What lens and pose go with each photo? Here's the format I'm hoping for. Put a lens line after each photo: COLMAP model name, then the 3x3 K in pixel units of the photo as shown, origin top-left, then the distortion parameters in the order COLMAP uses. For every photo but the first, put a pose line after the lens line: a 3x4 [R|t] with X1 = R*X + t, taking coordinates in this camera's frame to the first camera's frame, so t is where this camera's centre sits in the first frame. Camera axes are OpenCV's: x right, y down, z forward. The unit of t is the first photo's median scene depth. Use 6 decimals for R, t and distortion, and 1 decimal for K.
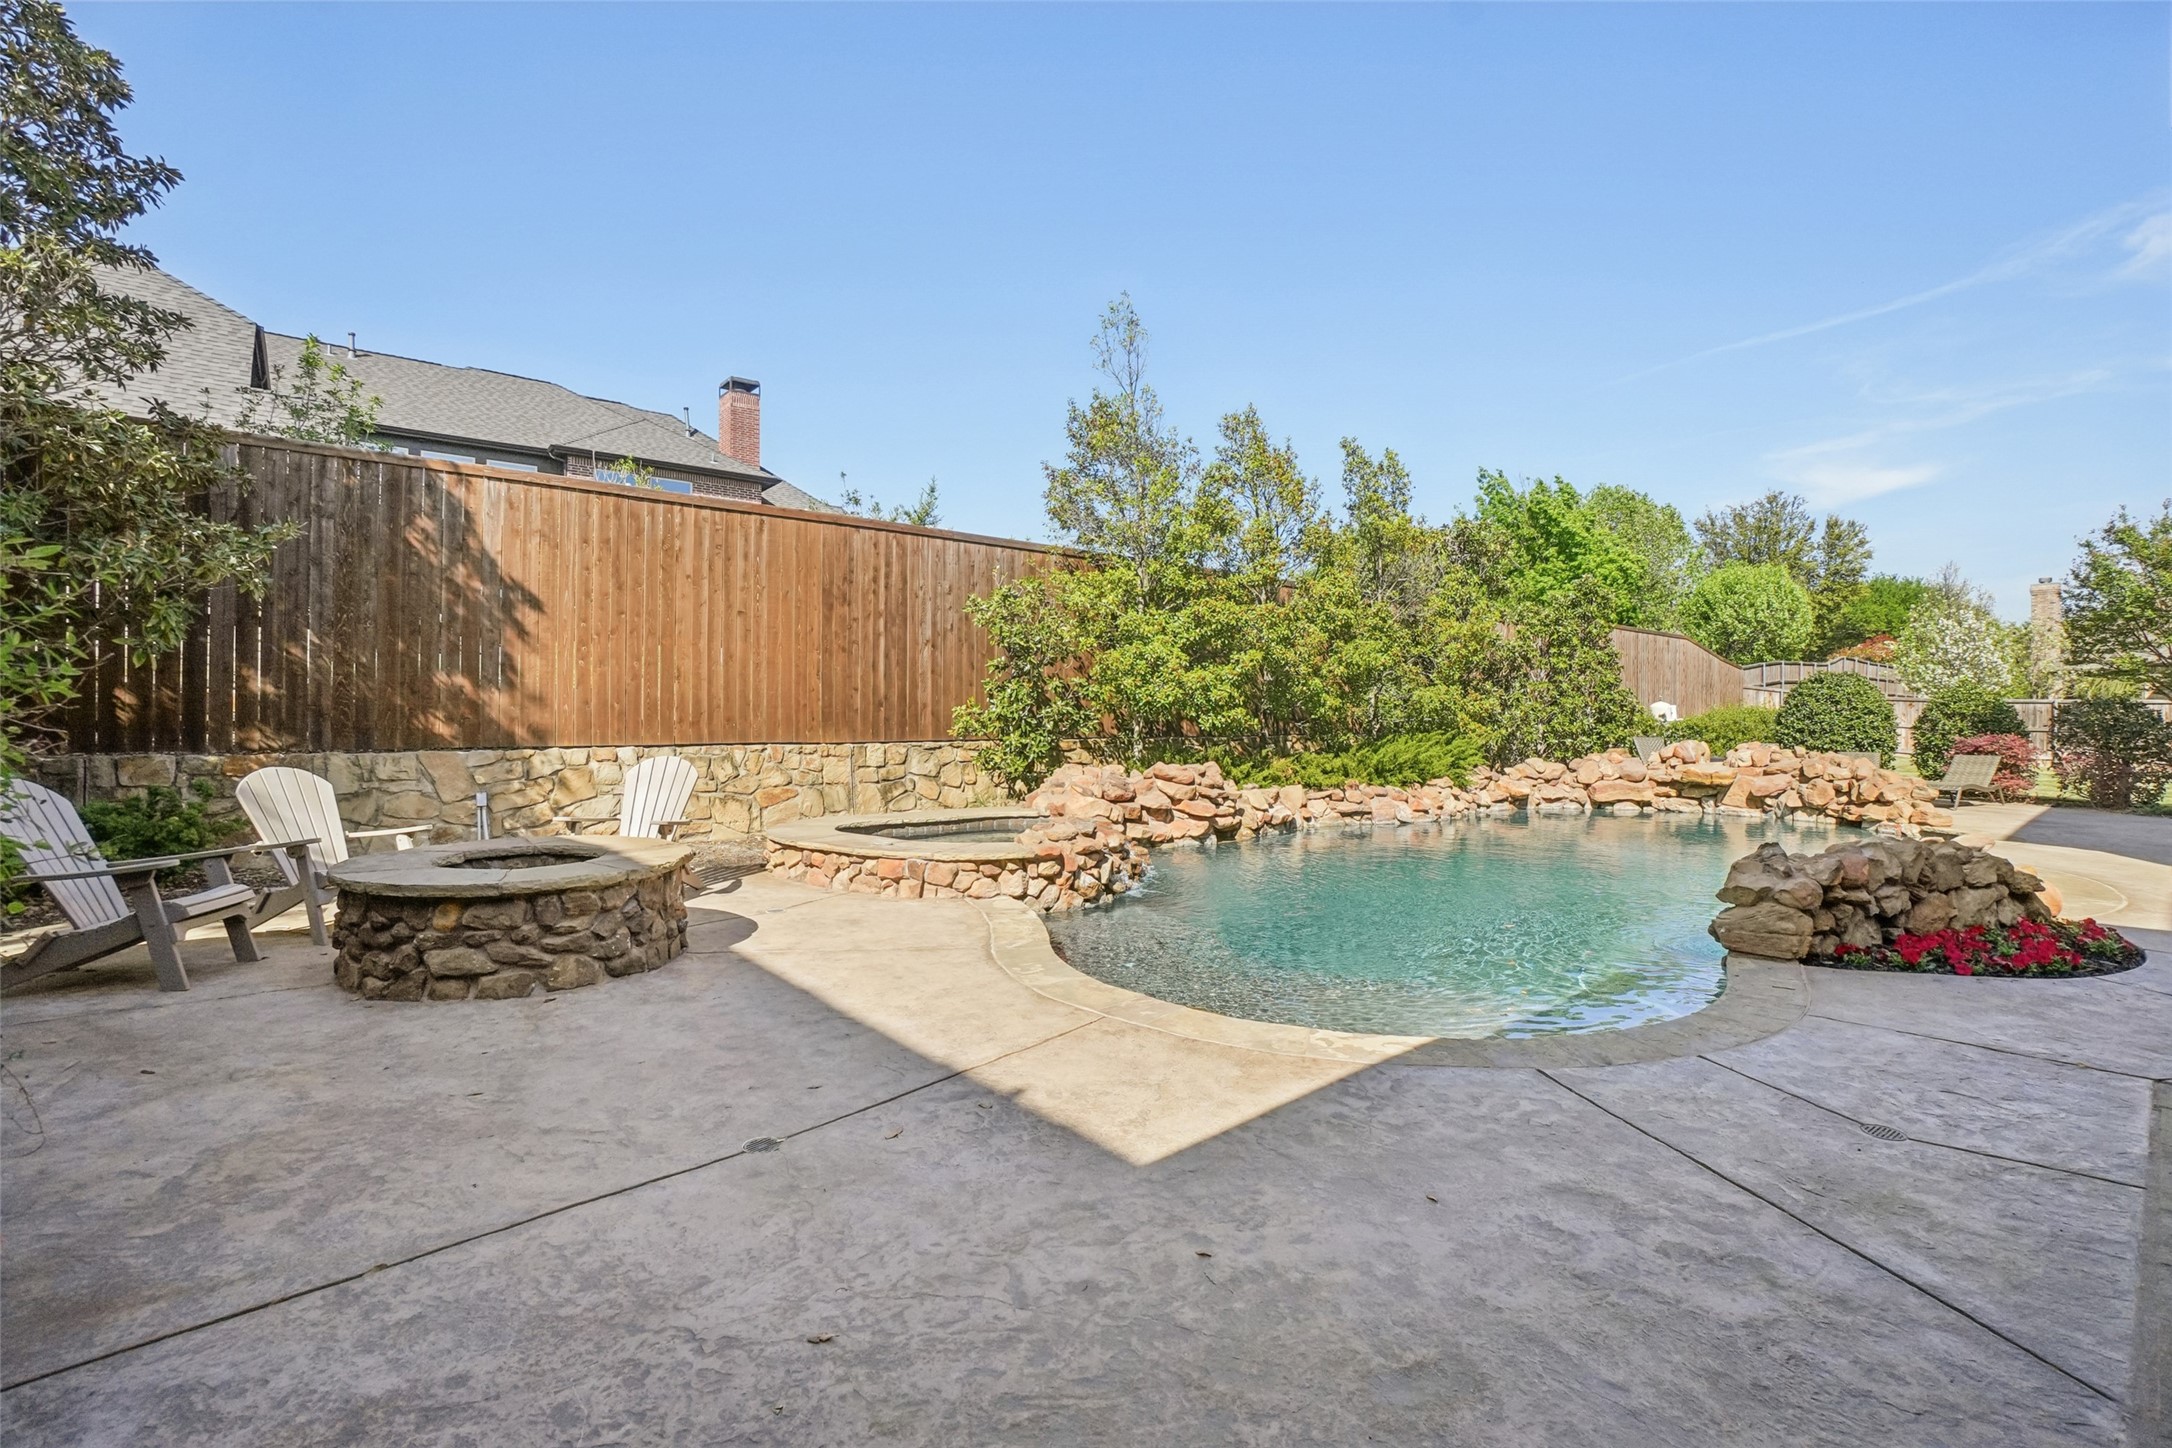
lens RADIAL K [[959.9, 0, 1060.6], [0, 959.9, 722.0], [0, 0, 1]] dist [-0.060456, 0.020544]
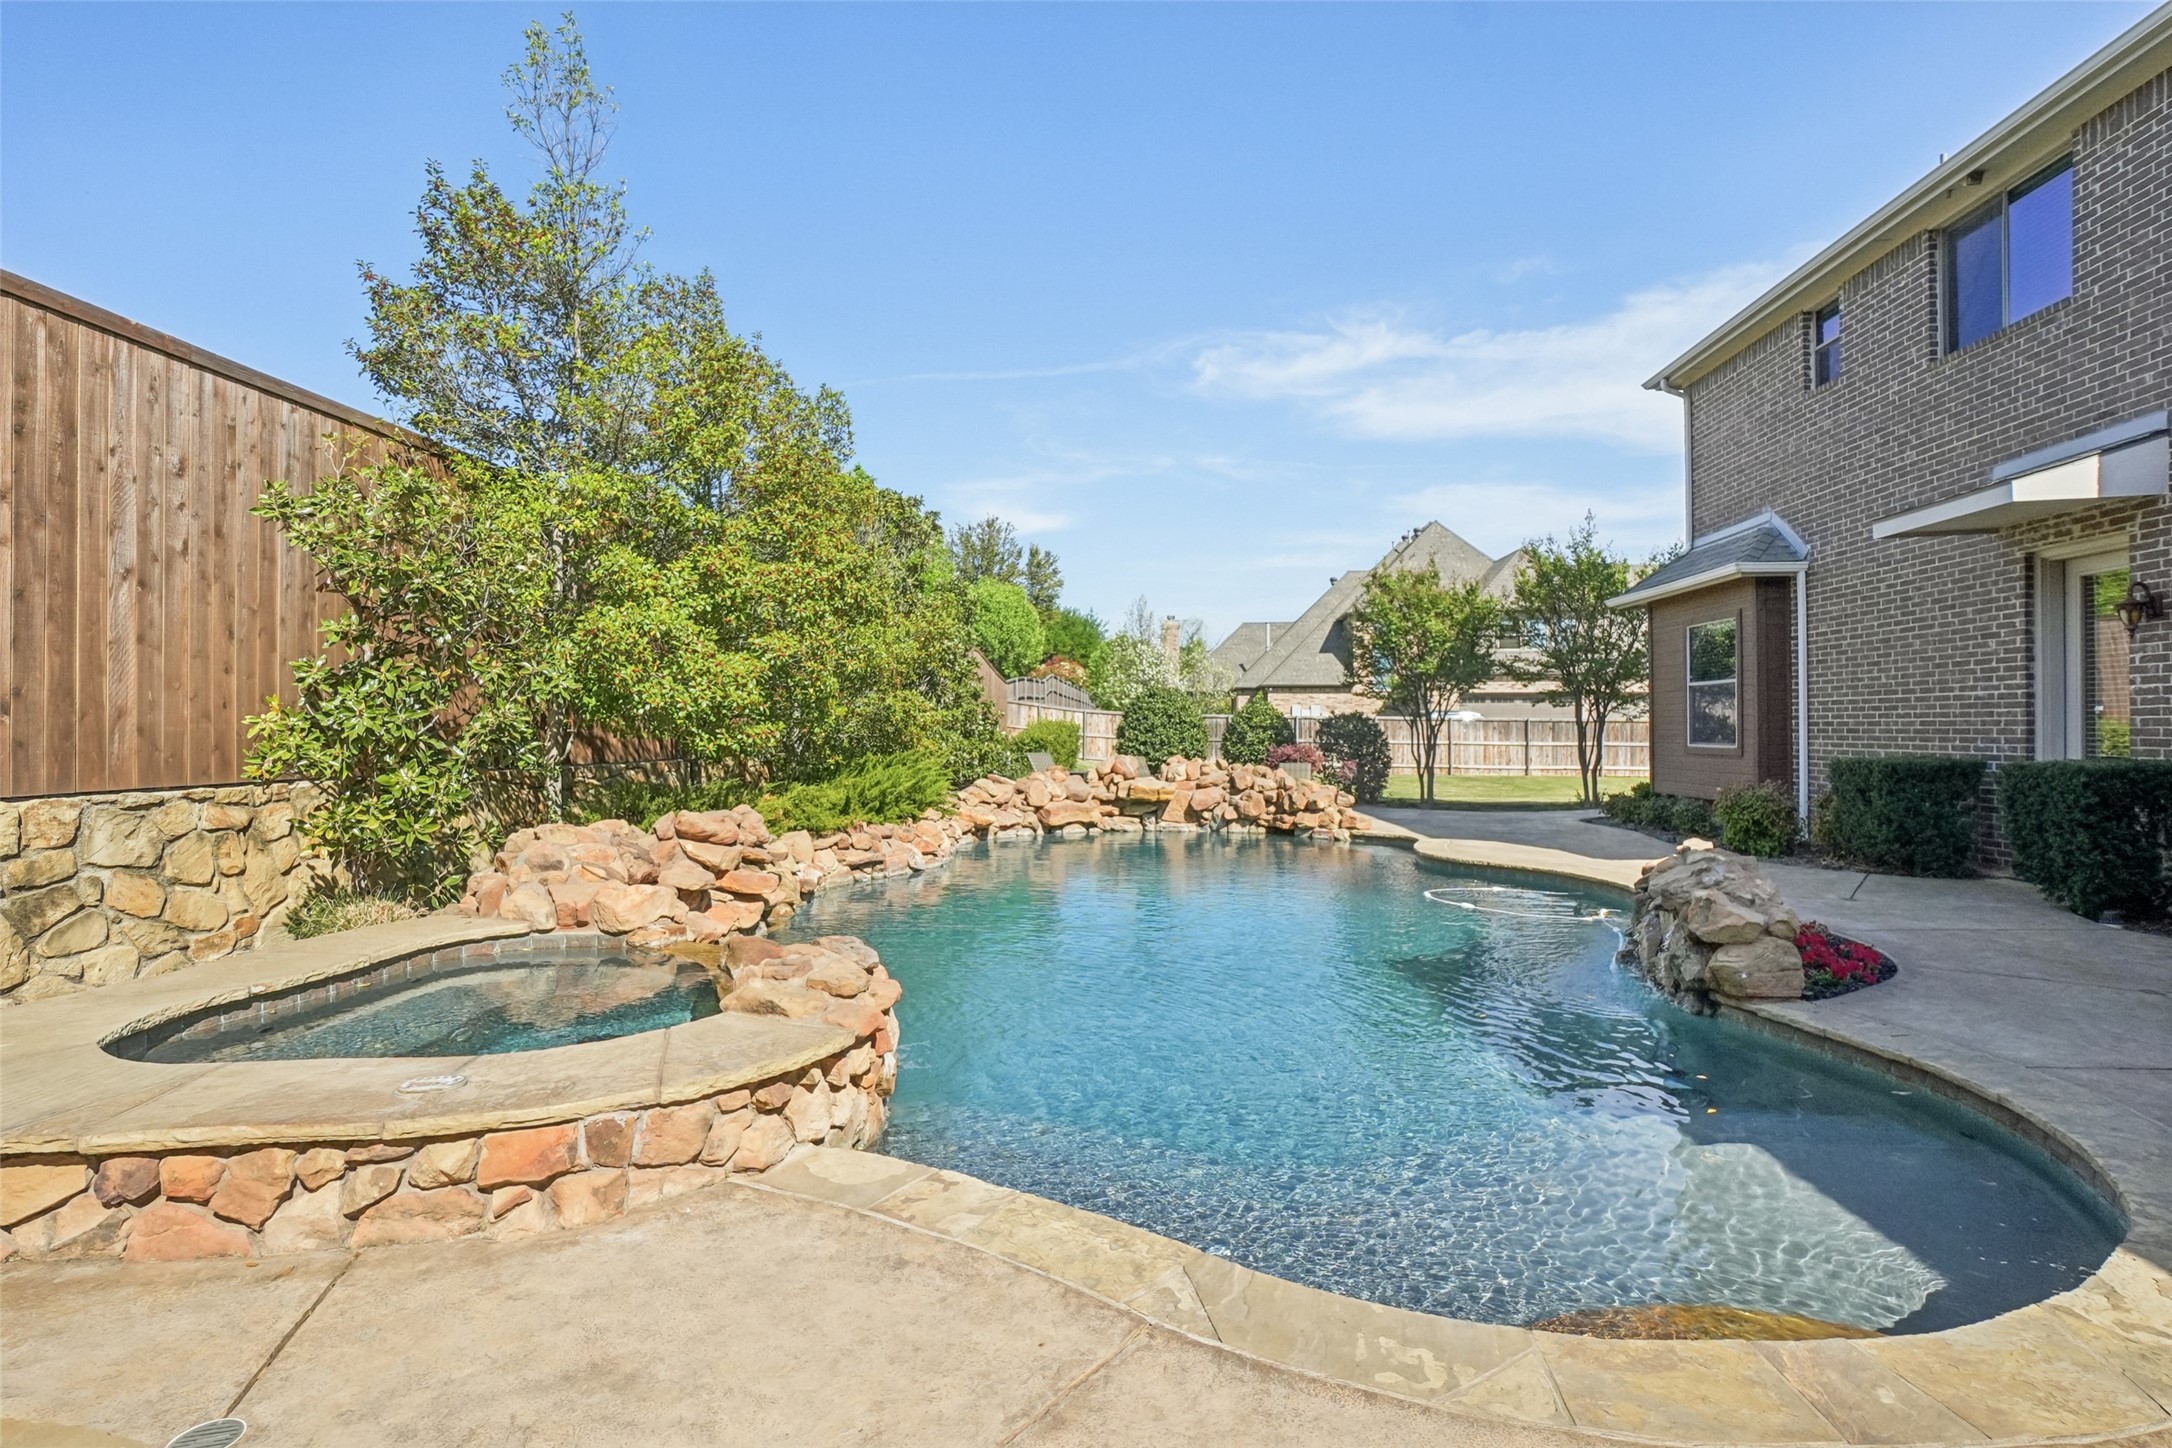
lens RADIAL K [[1088.1, 0, 1088.0], [0, 1088.1, 735.0], [0, 0, 1]] dist [-0.055028, 0.025089]
pose [[0.696729, -0.007390, 0.717296, -0.168088], [0.009848, 0.999951, 0.000737, -0.002199], [-0.717267, 0.006550, 0.696768, 0.298711]]
